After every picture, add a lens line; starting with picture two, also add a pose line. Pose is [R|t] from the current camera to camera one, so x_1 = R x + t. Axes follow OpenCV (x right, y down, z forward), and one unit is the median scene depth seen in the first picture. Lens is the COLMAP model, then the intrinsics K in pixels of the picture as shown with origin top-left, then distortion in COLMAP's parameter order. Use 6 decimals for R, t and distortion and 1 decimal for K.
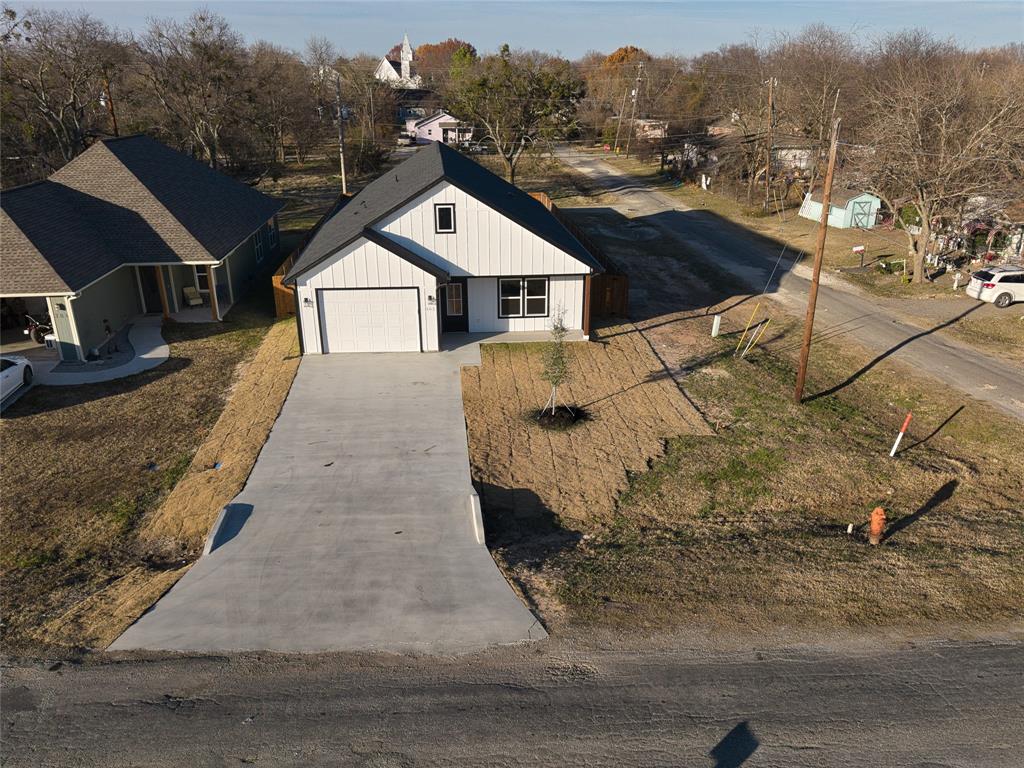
lens RADIAL K [[712.3, 0, 512.0], [0, 712.3, 384.0], [0, 0, 1]] dist [0.052945, -0.094279]
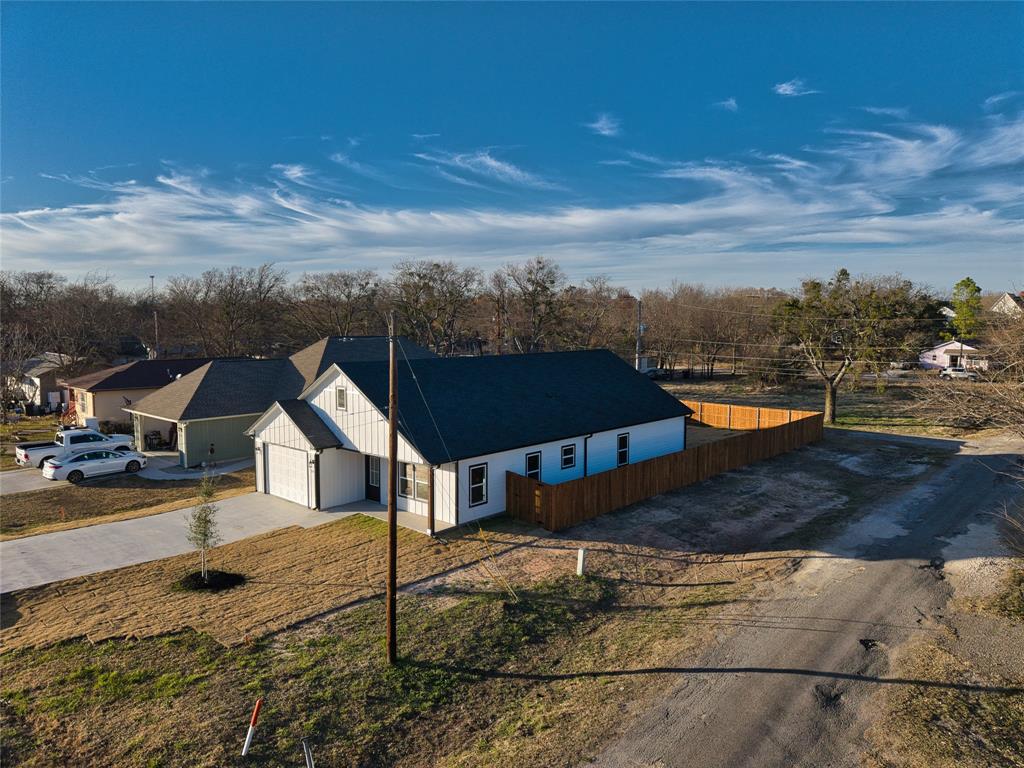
lens RADIAL K [[631.1, 0, 609.4], [0, 631.1, 382.4], [0, 0, 1]] dist [0.001344, -0.002005]
pose [[0.732509, 0.061869, -0.677940, 0.933045], [-0.258480, 0.946561, -0.192902, -0.170981], [0.629777, 0.316536, 0.709356, 0.532798]]
